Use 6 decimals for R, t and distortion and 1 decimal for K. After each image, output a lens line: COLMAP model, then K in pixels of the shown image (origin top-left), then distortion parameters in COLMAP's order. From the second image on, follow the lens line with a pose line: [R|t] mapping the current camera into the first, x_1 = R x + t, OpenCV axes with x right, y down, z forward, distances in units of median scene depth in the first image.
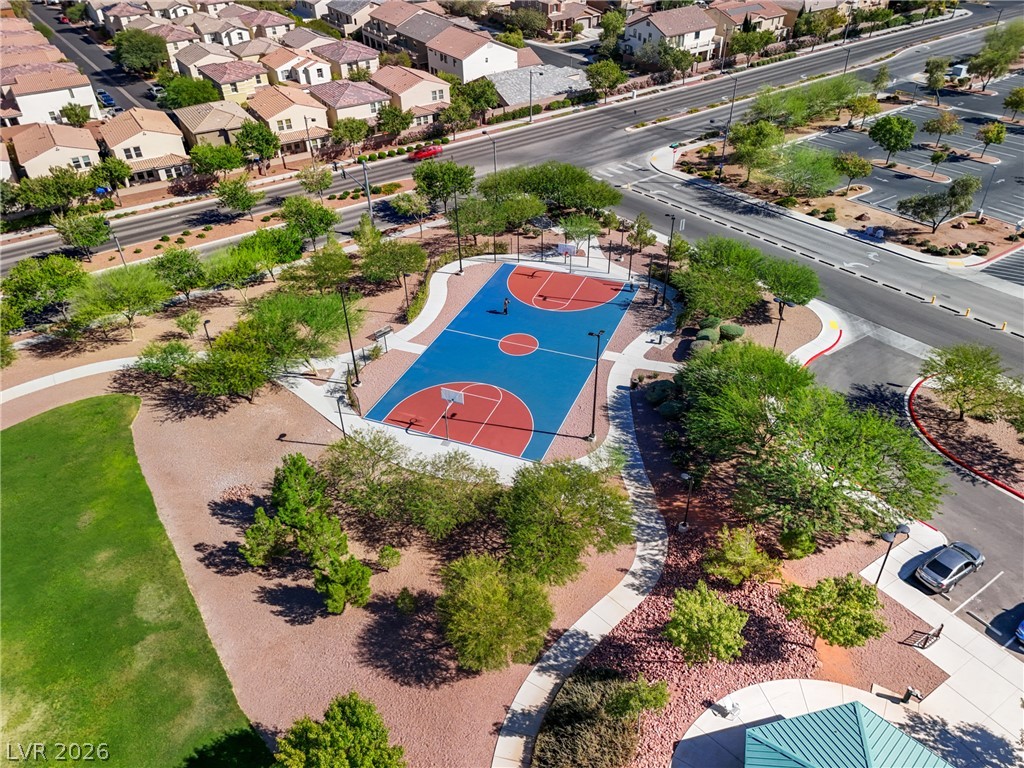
lens RADIAL K [[736.7, 0, 512.0], [0, 736.7, 384.0], [0, 0, 1]] dist [0.077957, -0.075815]
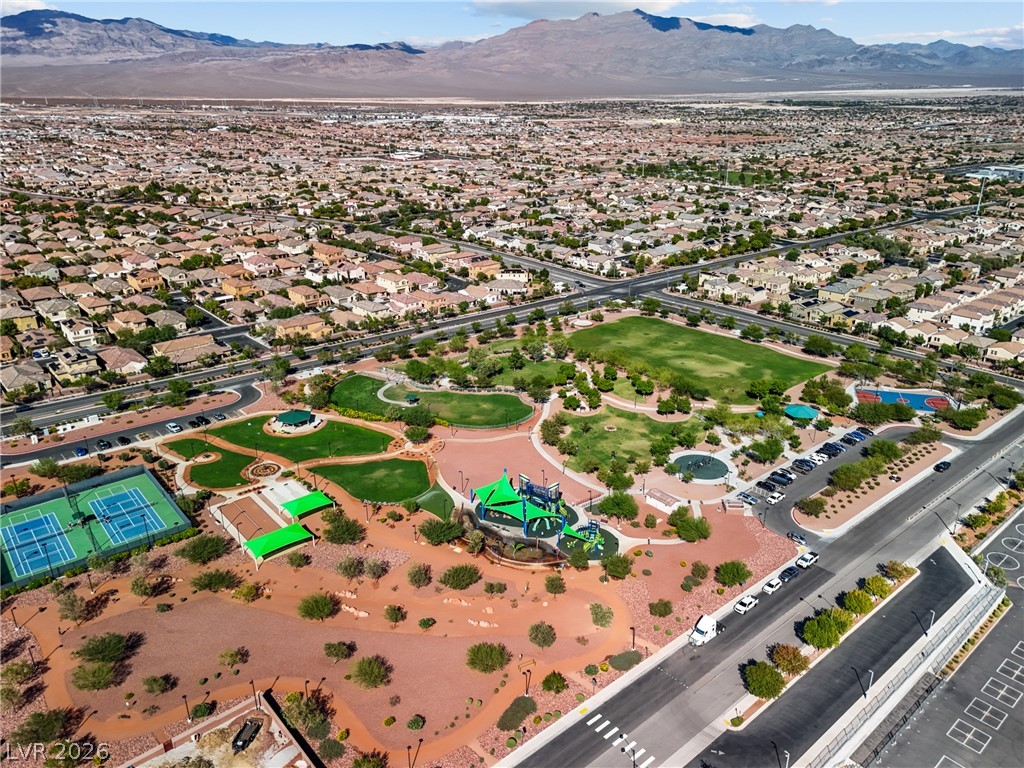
lens RADIAL K [[736.7, 0, 512.0], [0, 736.7, 384.0], [0, 0, 1]] dist [0.077957, -0.075815]
pose [[0.109190, 0.389137, -0.914686, 1.978635], [-0.590802, 0.765423, 0.255109, 0.069022], [0.799394, 0.512542, 0.313480, -1.131572]]
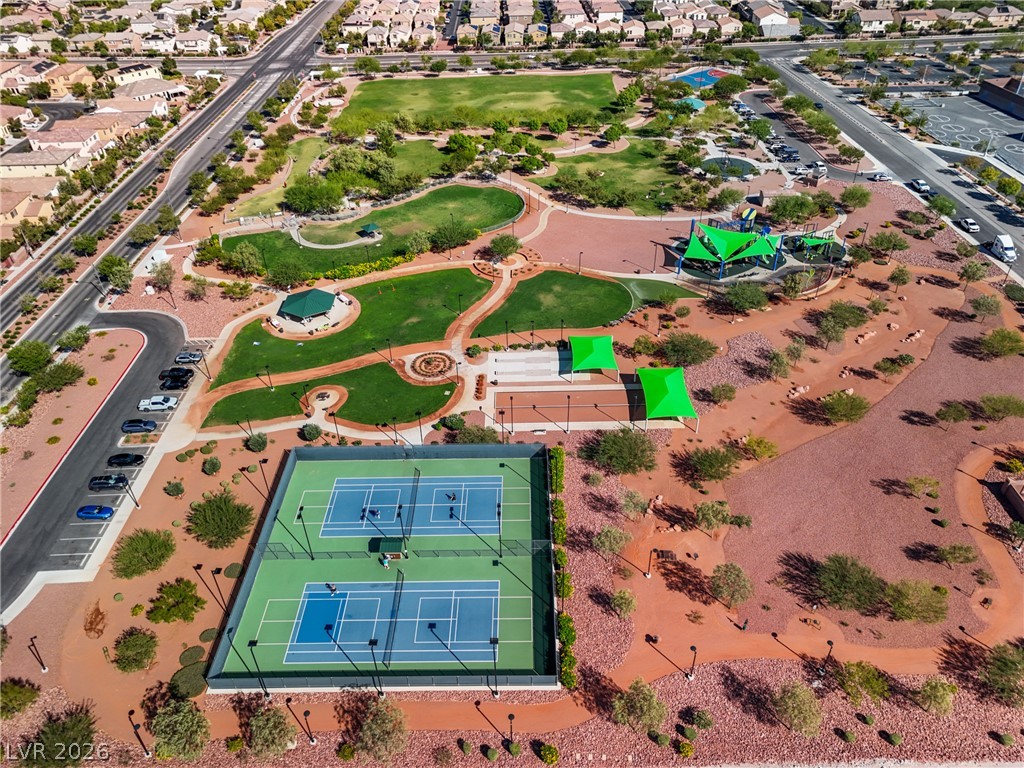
lens RADIAL K [[736.7, 0, 512.0], [0, 736.7, 384.0], [0, 0, 1]] dist [0.077957, -0.075815]
pose [[0.827202, 0.341720, -0.446054, 0.988560], [-0.330305, 0.937906, 0.105979, 0.901942], [0.454571, 0.059668, 0.888710, -1.920892]]
